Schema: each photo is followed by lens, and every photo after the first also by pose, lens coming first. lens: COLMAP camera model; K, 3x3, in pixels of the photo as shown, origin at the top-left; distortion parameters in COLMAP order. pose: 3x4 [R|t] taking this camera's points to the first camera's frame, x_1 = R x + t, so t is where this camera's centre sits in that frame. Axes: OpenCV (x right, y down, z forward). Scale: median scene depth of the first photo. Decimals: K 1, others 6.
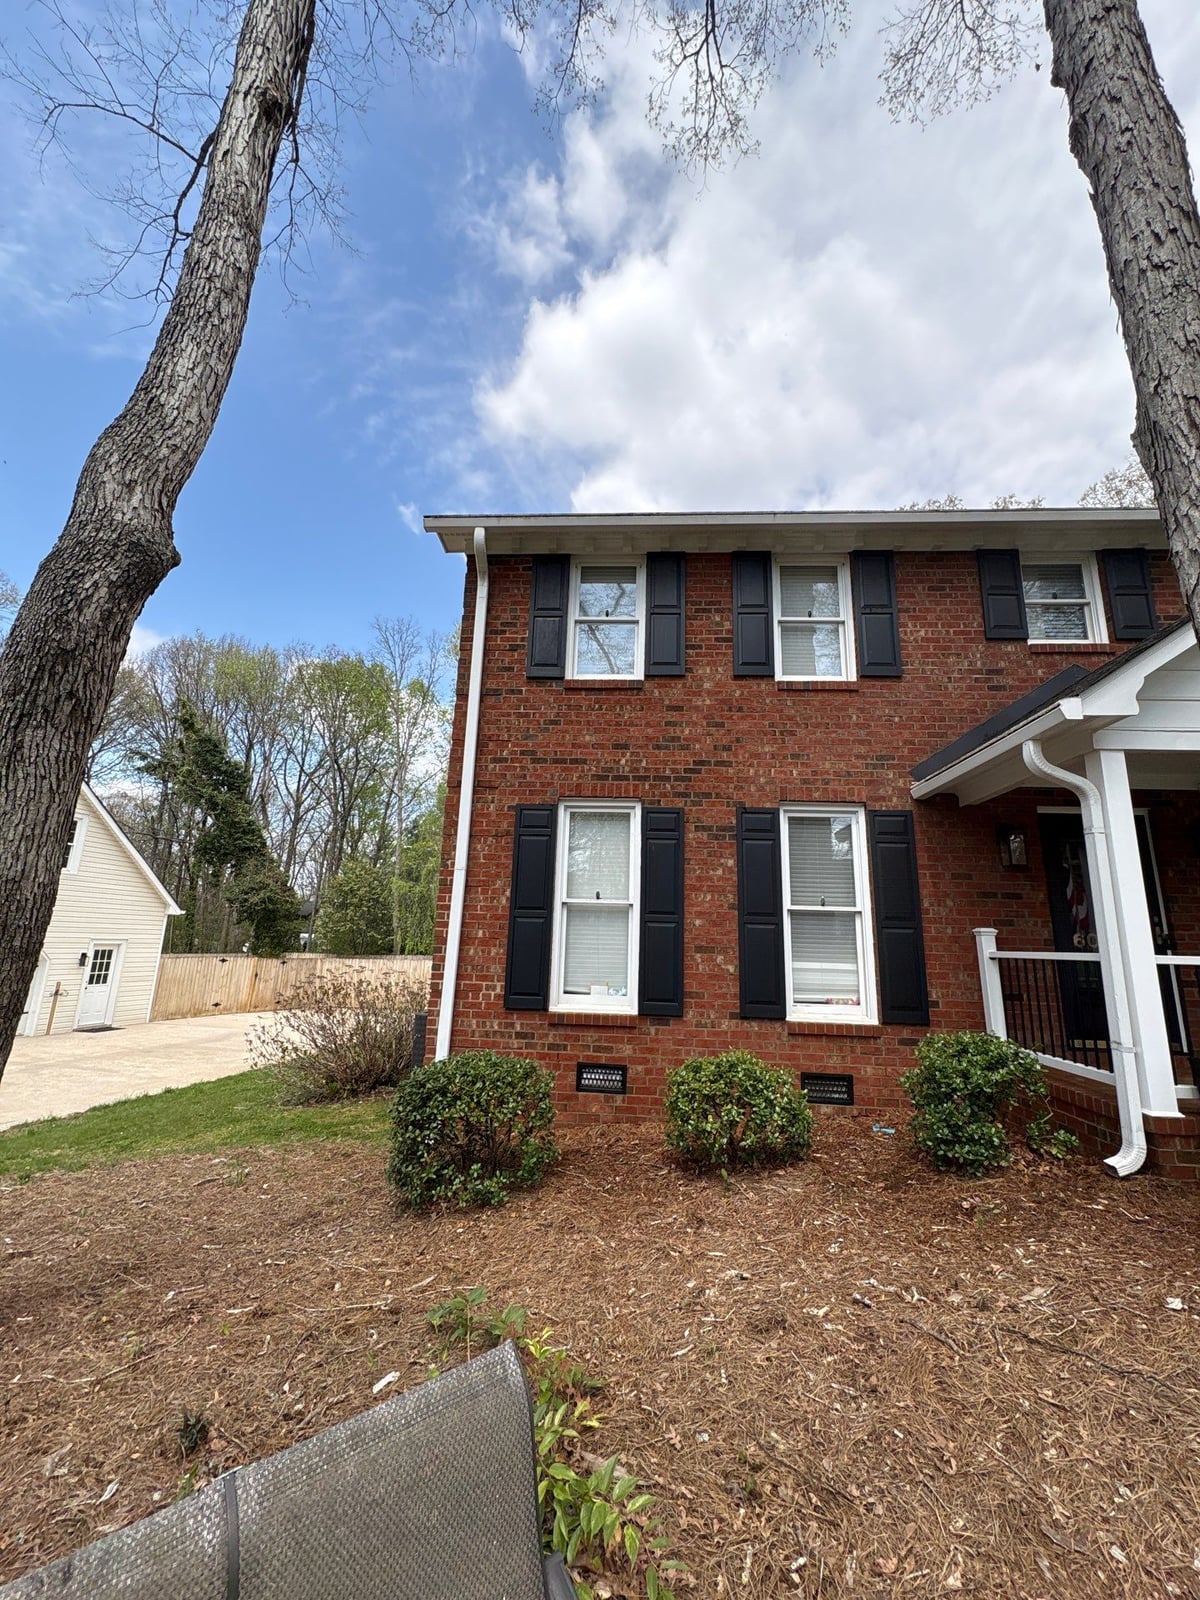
lens RADIAL K [[640.9, 0, 599.6], [0, 640.9, 800.6], [0, 0, 1]] dist [0.000641, -0.000047]
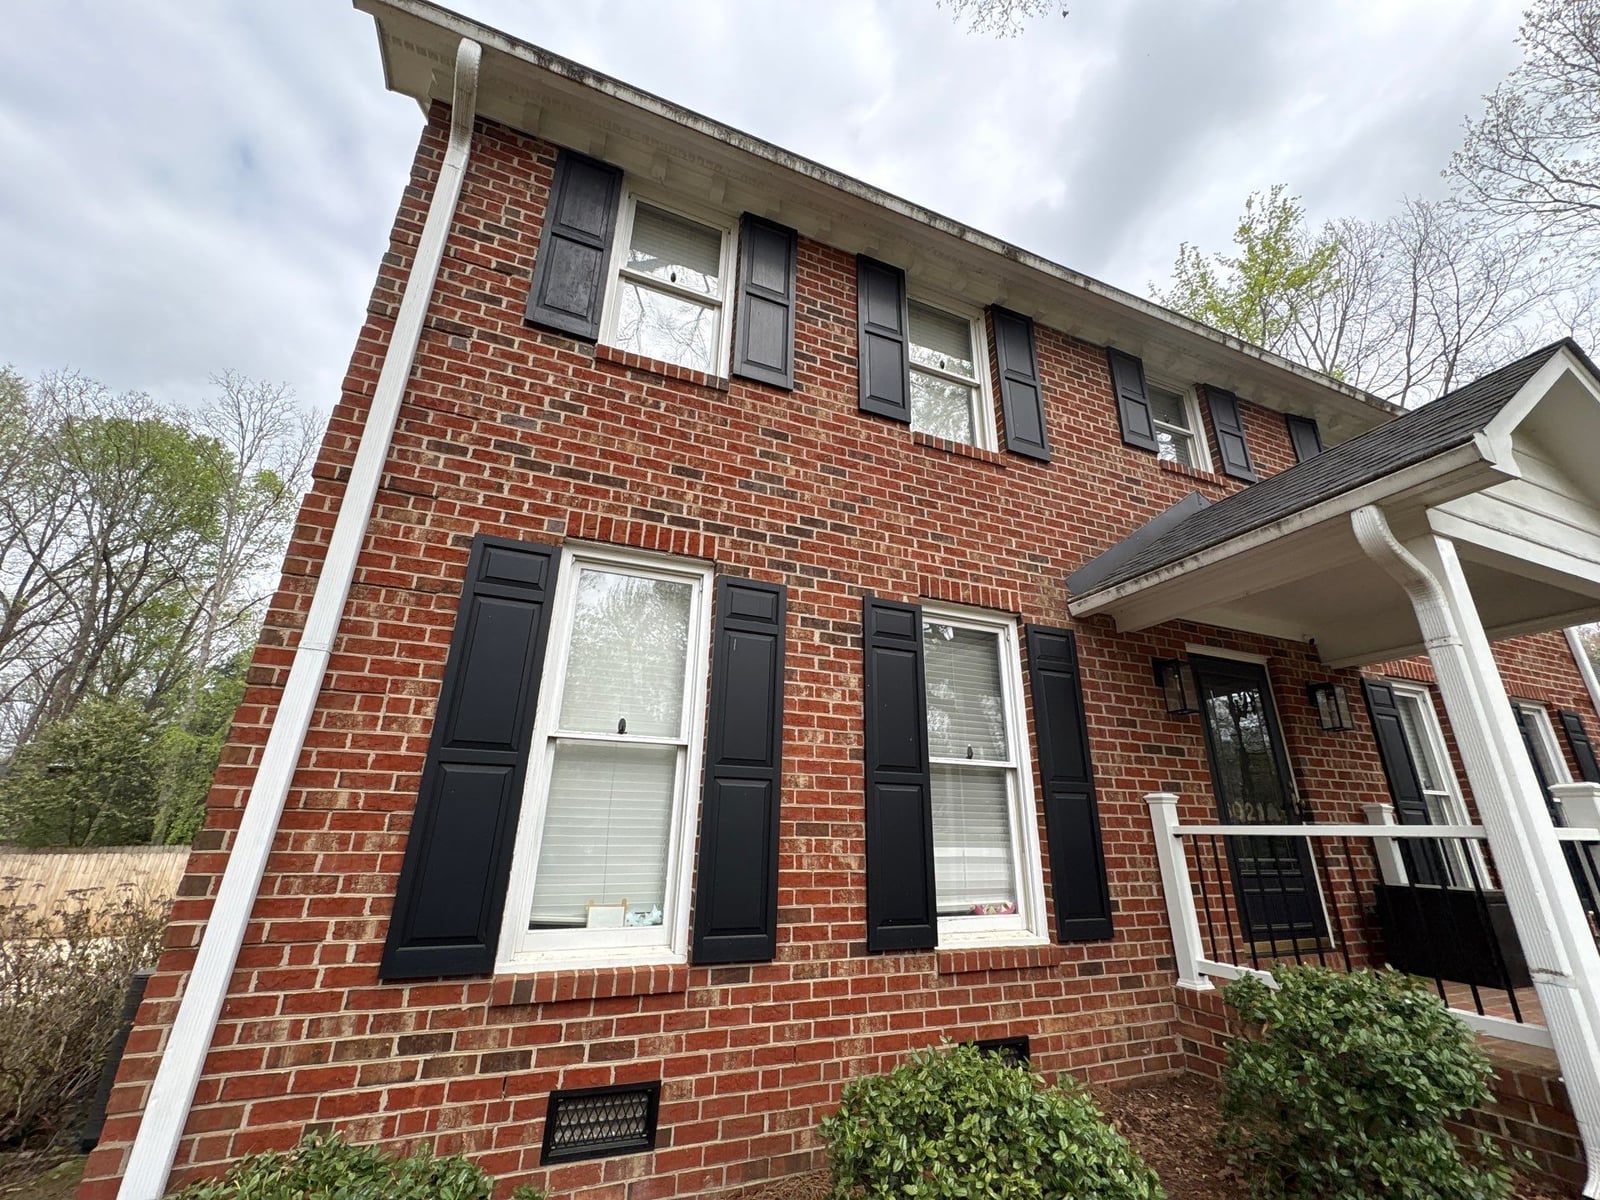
lens RADIAL K [[640.9, 0, 807.5], [0, 640.9, 596.5], [0, 0, 1]] dist [0.000641, -0.000047]
pose [[0.899608, 0.134441, 0.415489, -0.142337], [-0.084280, 0.986995, -0.136884, 0.146175], [-0.428488, 0.088124, 0.899240, 0.645234]]
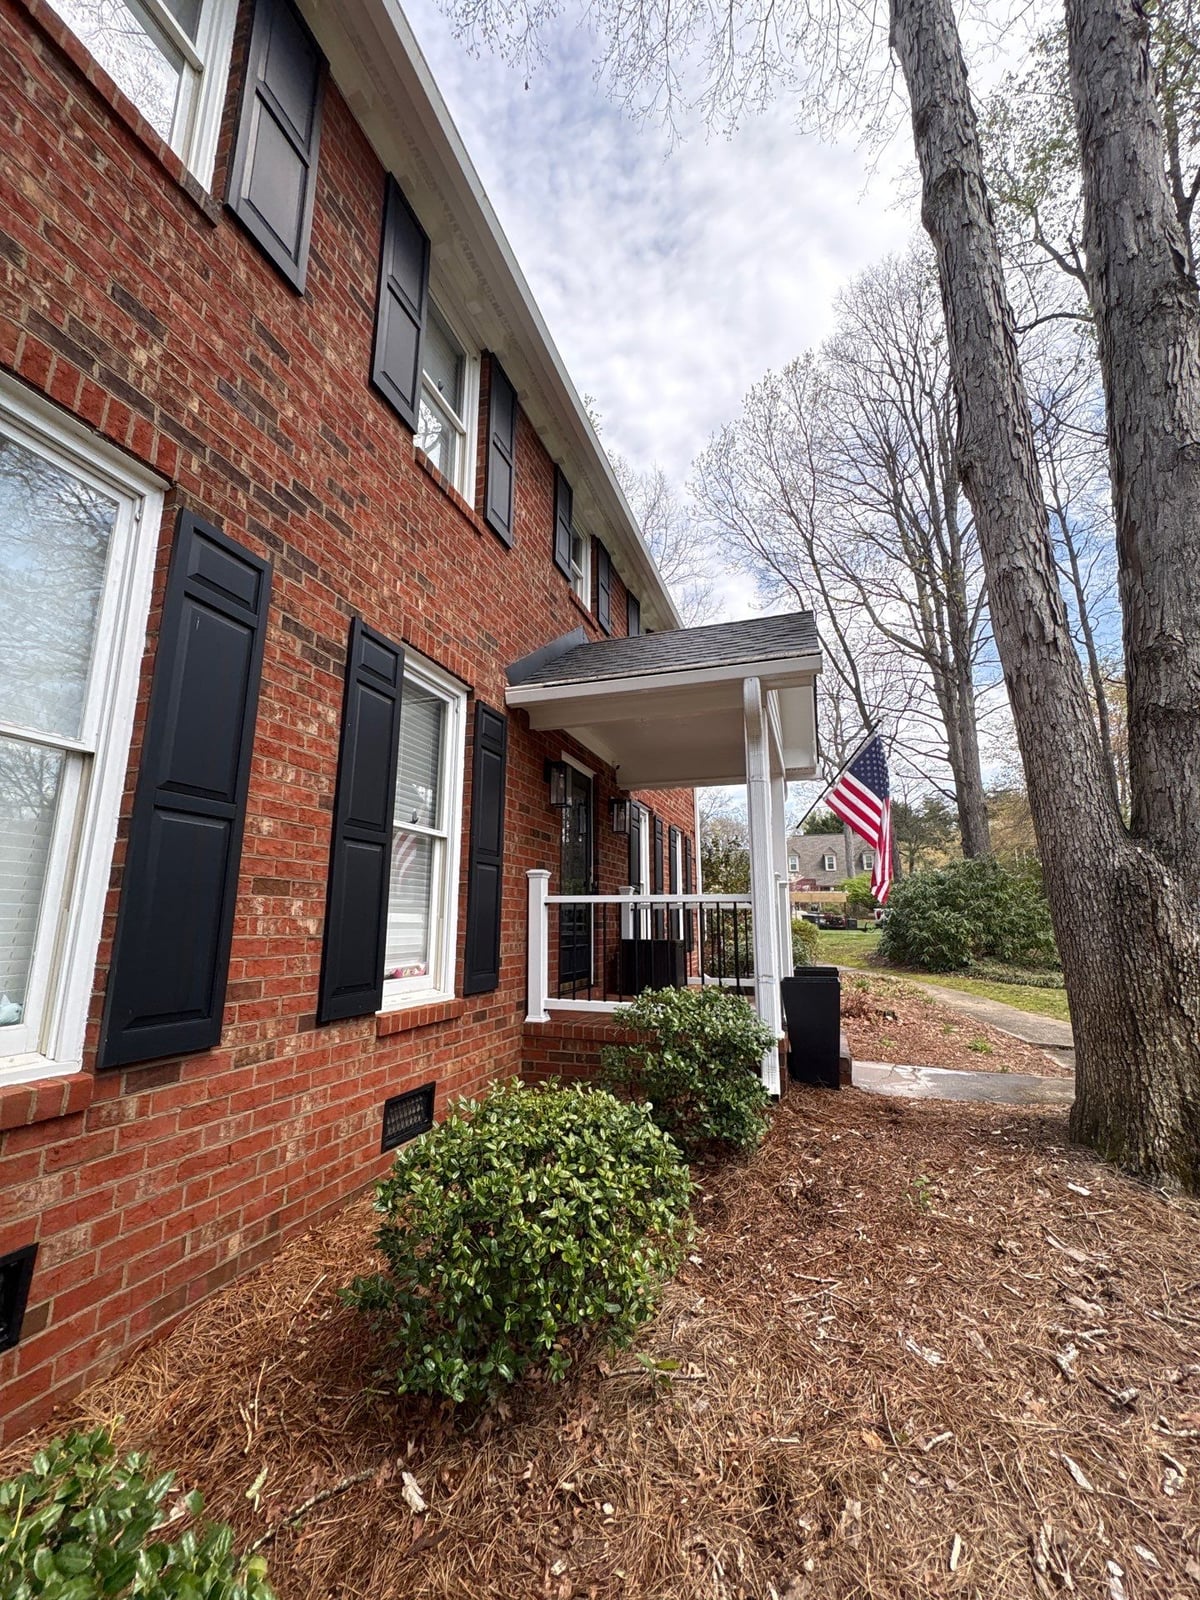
lens RADIAL K [[640.9, 0, 606.5], [0, 640.9, 800.5], [0, 0, 1]] dist [0.000641, -0.000047]
pose [[0.255667, 0.152060, 0.954732, -0.289507], [-0.211329, 0.972460, -0.098292, 0.230523], [-0.943385, -0.176633, 0.280761, 0.910256]]
